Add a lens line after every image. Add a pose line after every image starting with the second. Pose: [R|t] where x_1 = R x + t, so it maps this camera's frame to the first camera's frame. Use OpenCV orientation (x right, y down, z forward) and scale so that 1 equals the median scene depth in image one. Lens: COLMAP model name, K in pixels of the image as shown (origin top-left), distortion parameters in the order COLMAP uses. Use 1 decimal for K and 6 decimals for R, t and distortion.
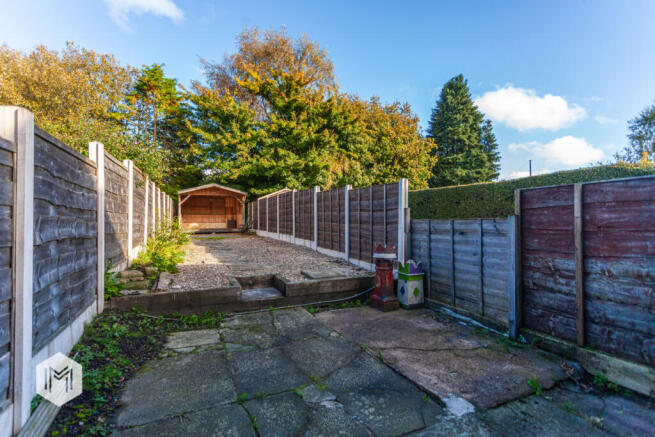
lens RADIAL K [[307.8, 0, 331.3], [0, 307.8, 215.8], [0, 0, 1]] dist [0.013286, 0.001040]
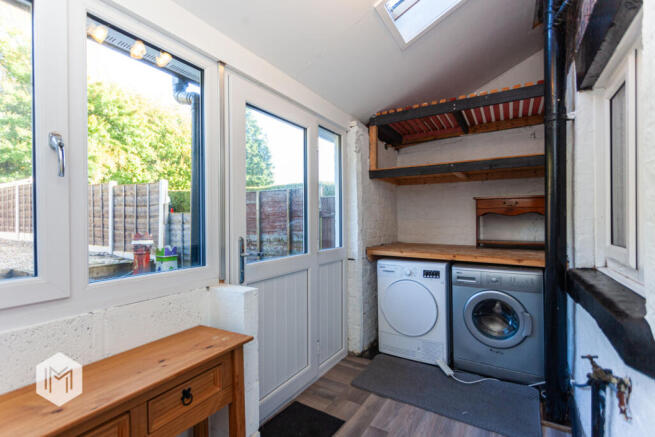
lens RADIAL K [[307.8, 0, 322.2], [0, 307.8, 216.8], [0, 0, 1]] dist [0.013286, 0.001040]
pose [[0.821615, 0.006301, 0.570007, 0.016188], [-0.006437, 0.999978, -0.001775, 0.007102], [-0.570006, -0.002210, 0.821638, -0.107986]]
